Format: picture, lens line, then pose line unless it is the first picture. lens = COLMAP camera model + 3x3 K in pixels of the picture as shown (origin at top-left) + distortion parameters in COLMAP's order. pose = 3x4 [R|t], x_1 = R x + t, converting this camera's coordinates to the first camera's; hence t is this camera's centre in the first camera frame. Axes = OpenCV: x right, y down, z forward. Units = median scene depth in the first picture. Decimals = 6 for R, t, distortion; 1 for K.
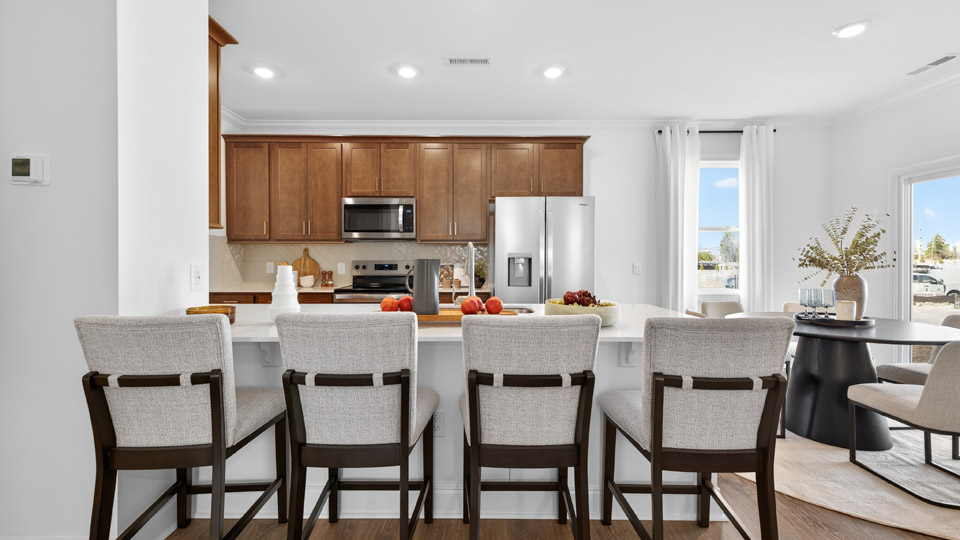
lens RADIAL K [[401.9, 0, 475.0], [0, 401.9, 262.2], [0, 0, 1]] dist [0.000144, 0.000021]
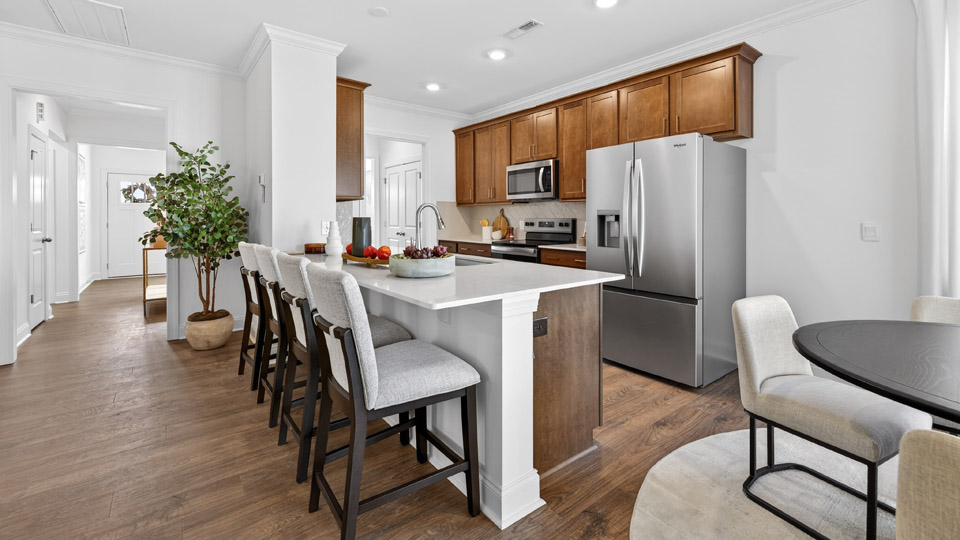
lens RADIAL K [[399.8, 0, 482.2], [0, 399.8, 214.8], [0, 0, 1]] dist [0.002072, 0.000272]
pose [[0.624867, -0.007965, -0.780691, 0.628059], [-0.002777, 0.999919, -0.012424, -0.000176], [0.780727, 0.009932, 0.624794, 0.226292]]
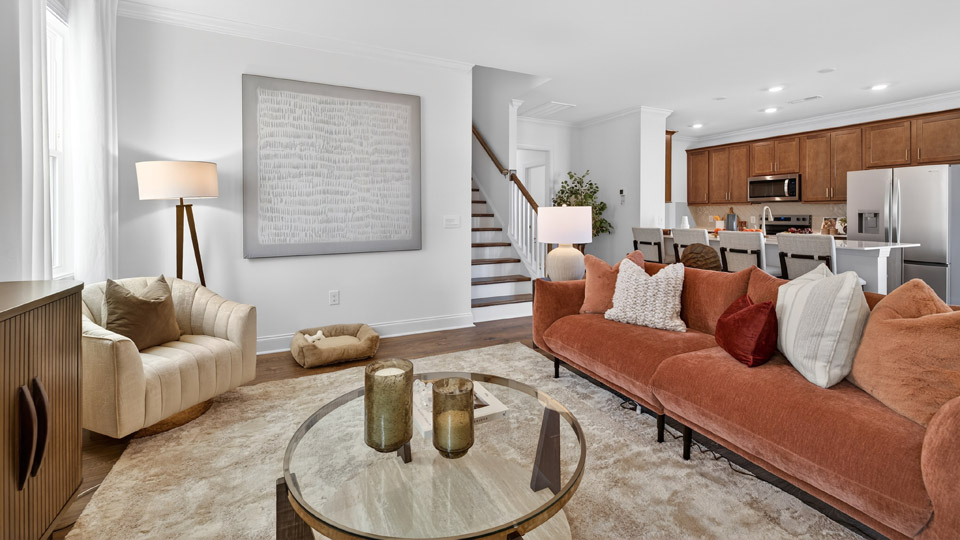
lens RADIAL K [[399.8, 0, 482.2], [0, 399.8, 214.8], [0, 0, 1]] dist [0.002072, 0.000272]
pose [[0.442640, 0.002045, -0.896697, 0.776501], [-0.004684, 0.999989, -0.000032, 0.001150], [0.896687, 0.004214, 0.442645, -0.849142]]
